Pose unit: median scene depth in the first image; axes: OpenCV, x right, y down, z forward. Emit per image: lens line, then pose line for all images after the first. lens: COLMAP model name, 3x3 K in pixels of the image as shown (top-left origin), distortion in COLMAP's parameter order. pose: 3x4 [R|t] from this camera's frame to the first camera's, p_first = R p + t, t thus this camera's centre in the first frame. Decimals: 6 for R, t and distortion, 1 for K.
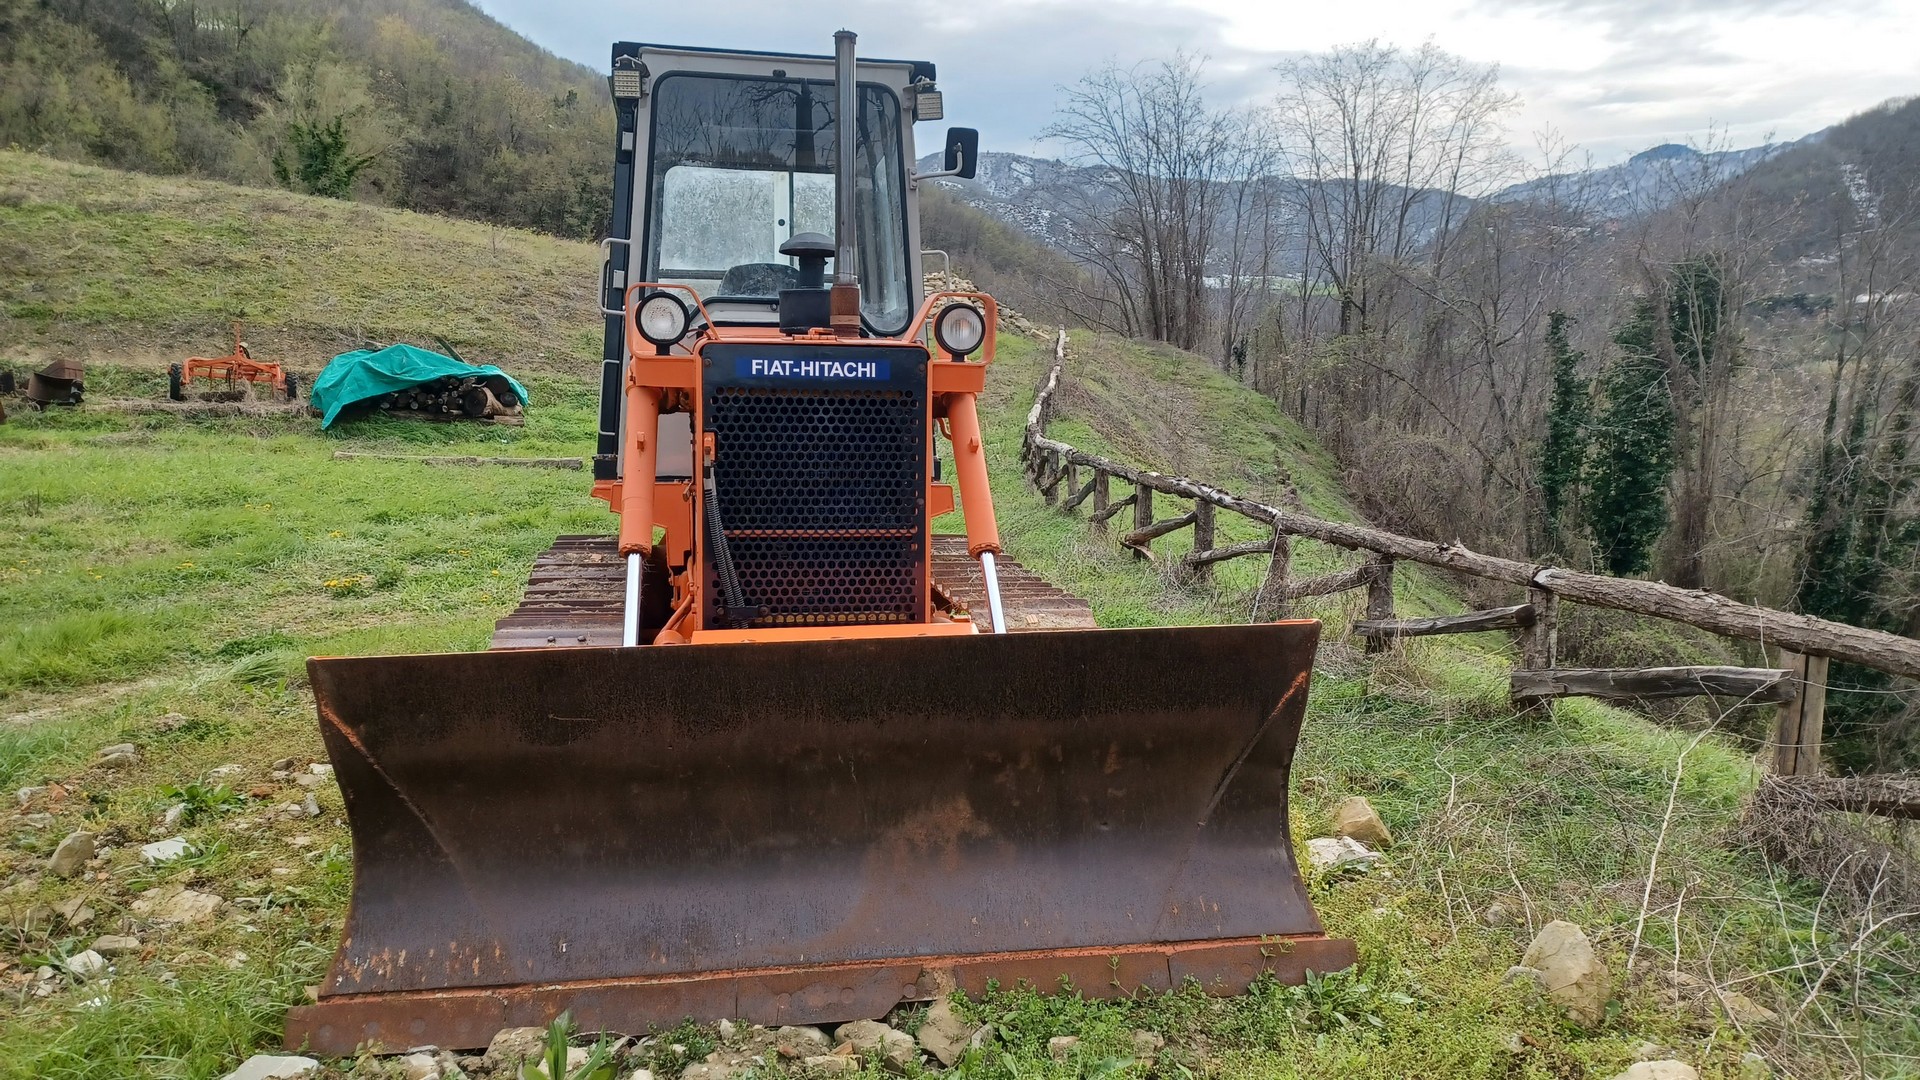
lens RADIAL K [[1369.3, 0, 1041.8], [0, 1369.3, 537.9], [0, 0, 1]] dist [0.085849, 0.000239]
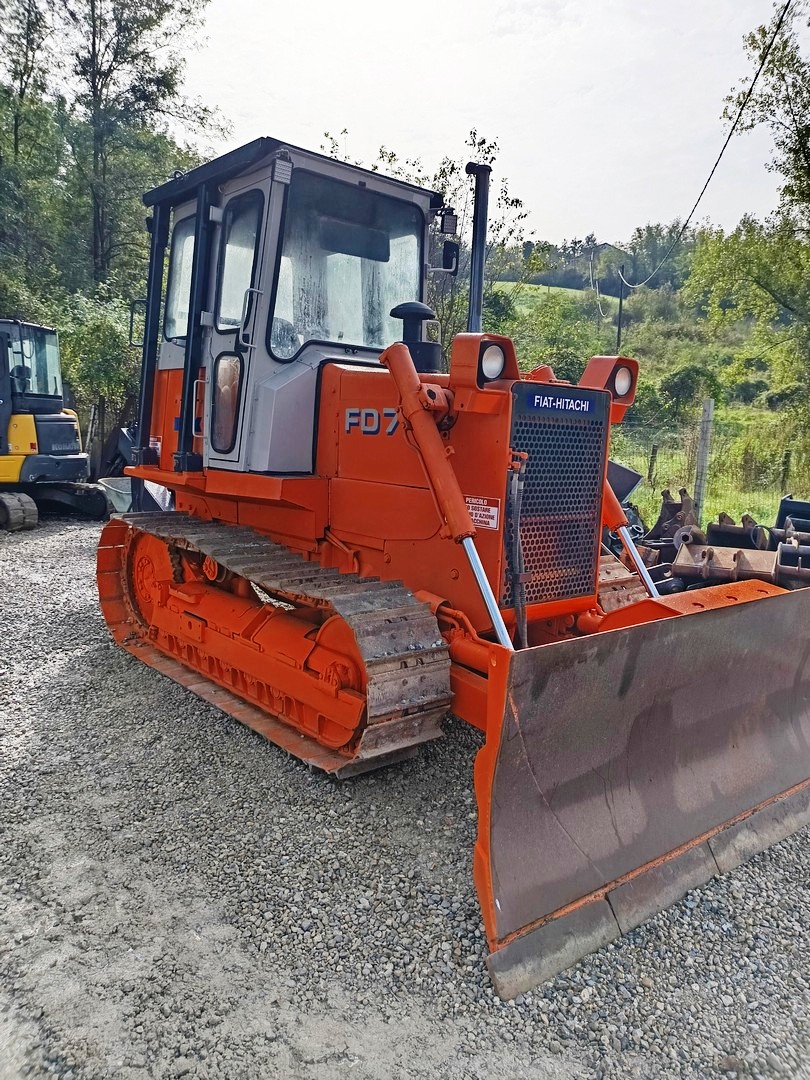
lens RADIAL K [[765.2, 0, 403.8], [0, 765.2, 532.0], [0, 0, 1]] dist [0.014631, -0.003044]
pose [[0.882631, -0.035396, 0.468732, -0.670612], [0.019350, 0.999052, 0.039006, -0.027740], [-0.469668, -0.025358, 0.882479, 0.394525]]
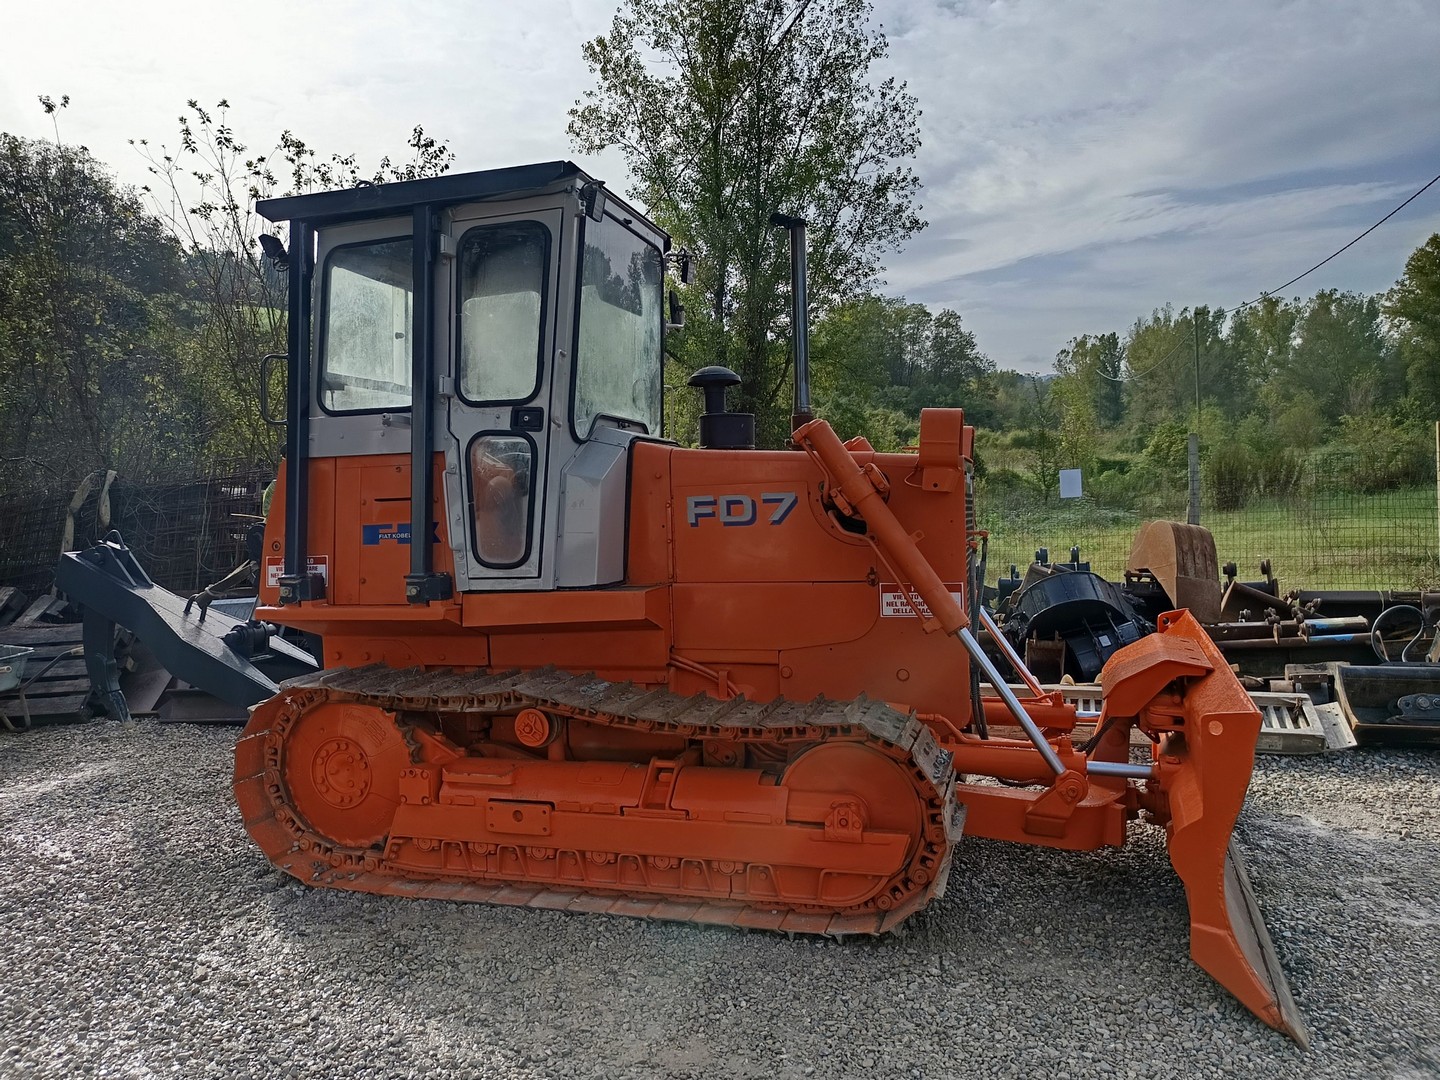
lens RADIAL K [[1020.3, 0, 726.2], [0, 1020.3, 532.8], [0, 0, 1]] dist [0.014631, -0.003044]
pose [[0.495720, -0.048092, 0.867150, -1.123578], [0.130603, 0.991239, -0.019688, -0.081612], [-0.858606, 0.123012, 0.497658, 0.719641]]
